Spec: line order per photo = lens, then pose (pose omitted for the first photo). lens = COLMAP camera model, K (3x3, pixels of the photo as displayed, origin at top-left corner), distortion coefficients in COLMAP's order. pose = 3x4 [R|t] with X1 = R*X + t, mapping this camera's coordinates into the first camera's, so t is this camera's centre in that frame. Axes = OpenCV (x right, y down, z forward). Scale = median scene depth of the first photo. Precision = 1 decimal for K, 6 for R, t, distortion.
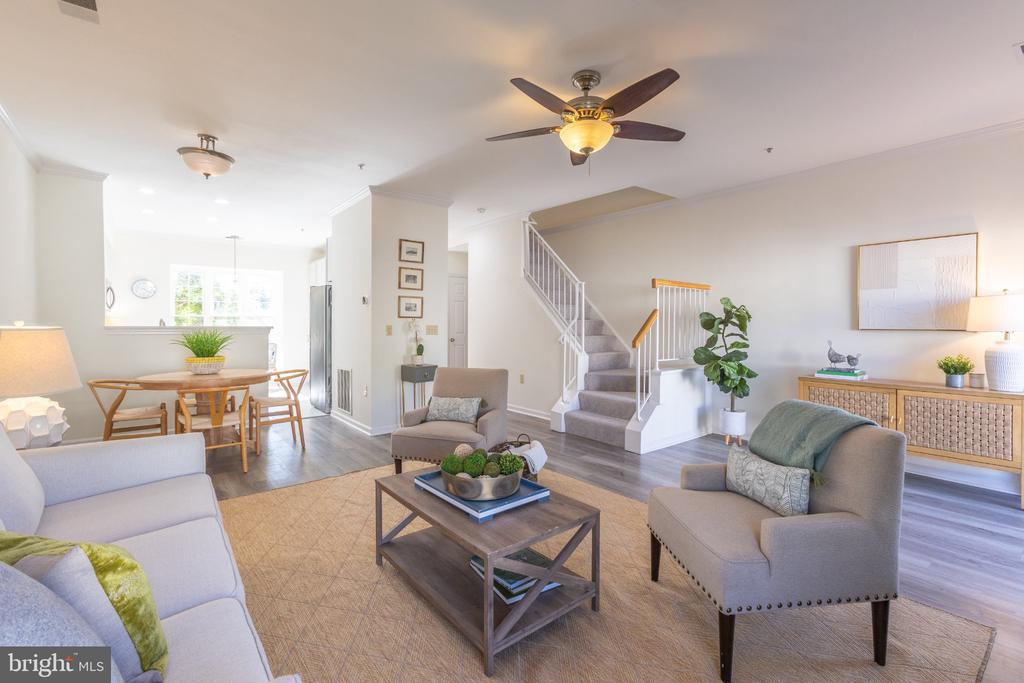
lens RADIAL K [[459.3, 0, 509.1], [0, 459.3, 322.0], [0, 0, 1]] dist [-0.000313, -0.000070]
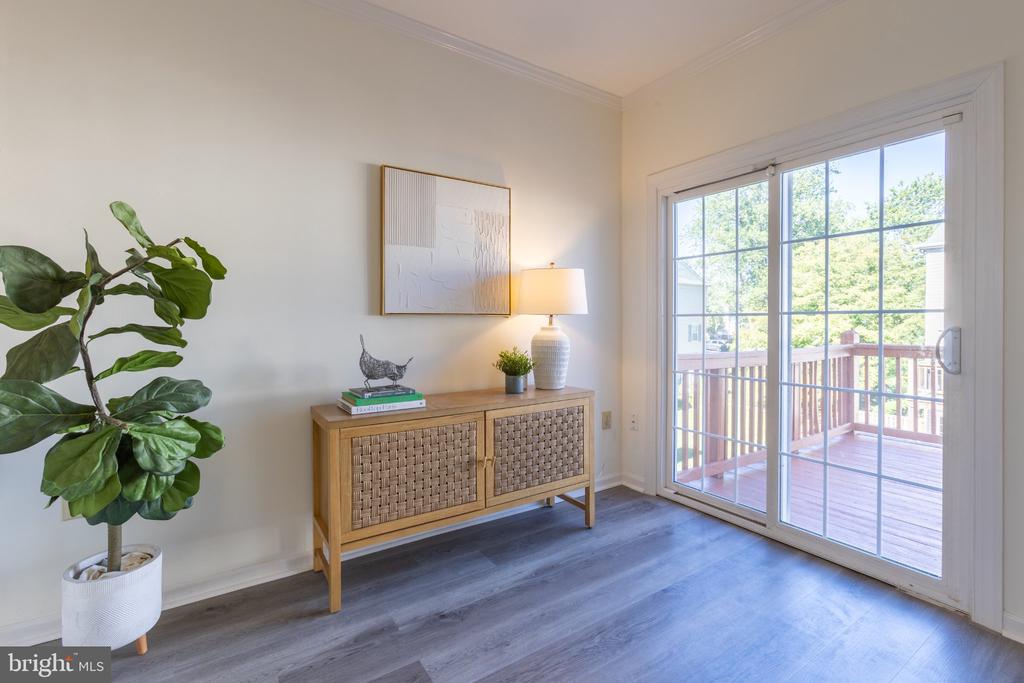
lens RADIAL K [[440.8, 0, 513.3], [0, 440.8, 322.9], [0, 0, 1]] dist [0.000159, -0.000012]
pose [[0.071566, -0.004397, 0.997426, 0.230502], [0.002617, 0.999988, 0.004221, 0.025040], [-0.997432, 0.002308, 0.071577, 0.808485]]
